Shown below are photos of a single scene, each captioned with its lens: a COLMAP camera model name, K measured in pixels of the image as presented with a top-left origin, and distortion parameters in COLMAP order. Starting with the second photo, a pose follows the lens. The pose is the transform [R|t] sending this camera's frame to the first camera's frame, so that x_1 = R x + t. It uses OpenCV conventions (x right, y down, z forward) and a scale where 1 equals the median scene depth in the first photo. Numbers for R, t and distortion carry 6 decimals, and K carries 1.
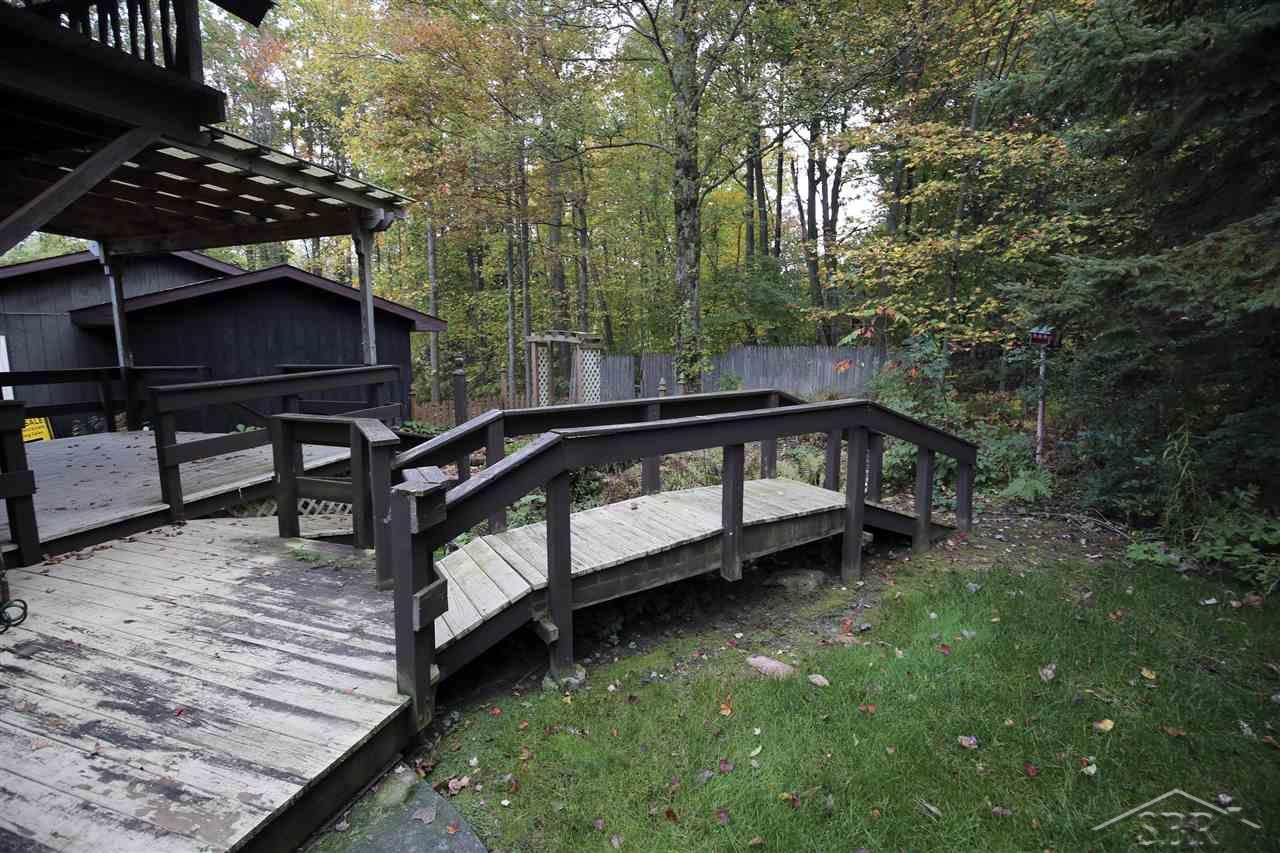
lens RADIAL K [[588.1, 0, 635.9], [0, 588.1, 424.3], [0, 0, 1]] dist [-0.020683, -0.000138]
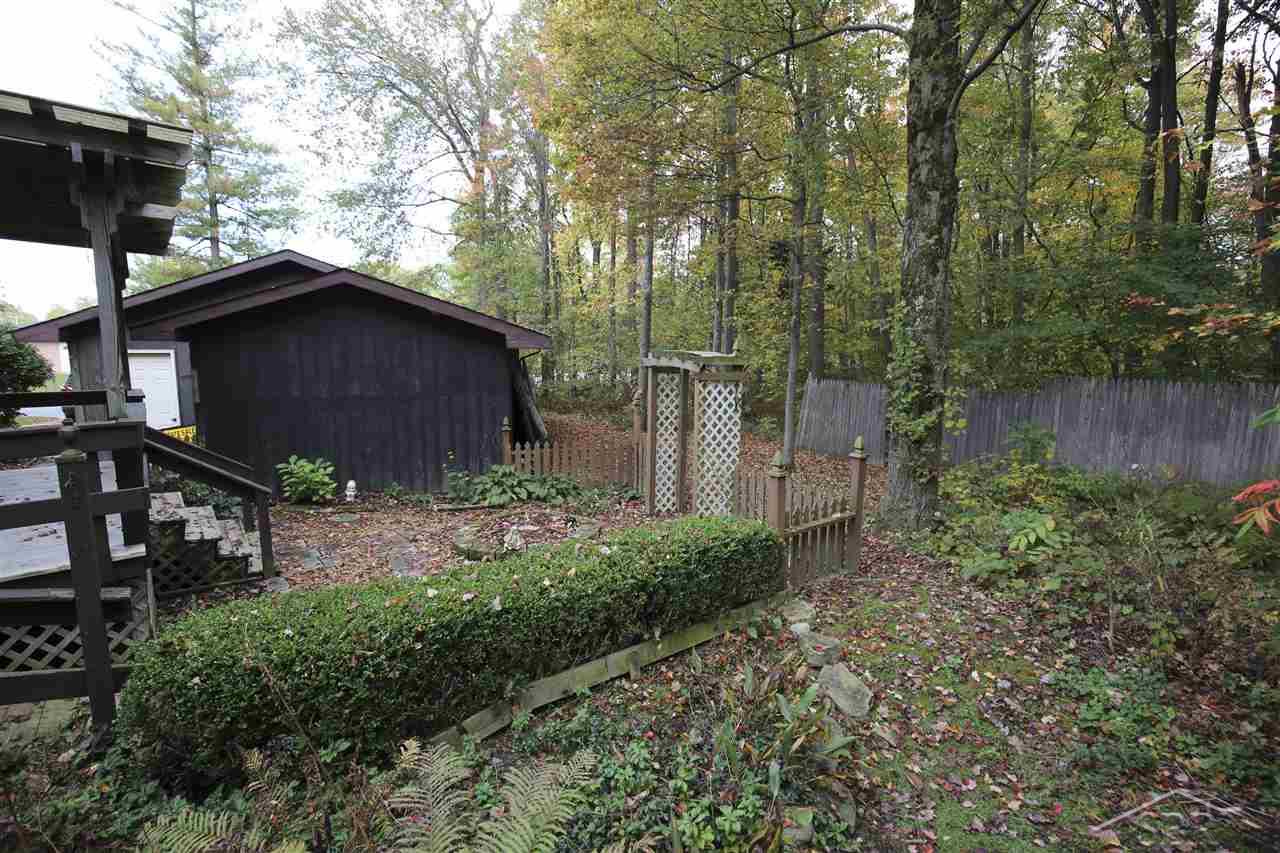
lens RADIAL K [[588.1, 0, 640.7], [0, 588.1, 424.5], [0, 0, 1]] dist [-0.020683, -0.000138]
pose [[0.852538, 0.078671, -0.516710, 0.161379], [-0.086619, 0.996203, 0.008759, -0.077689], [0.515437, 0.037290, 0.856115, 0.416372]]
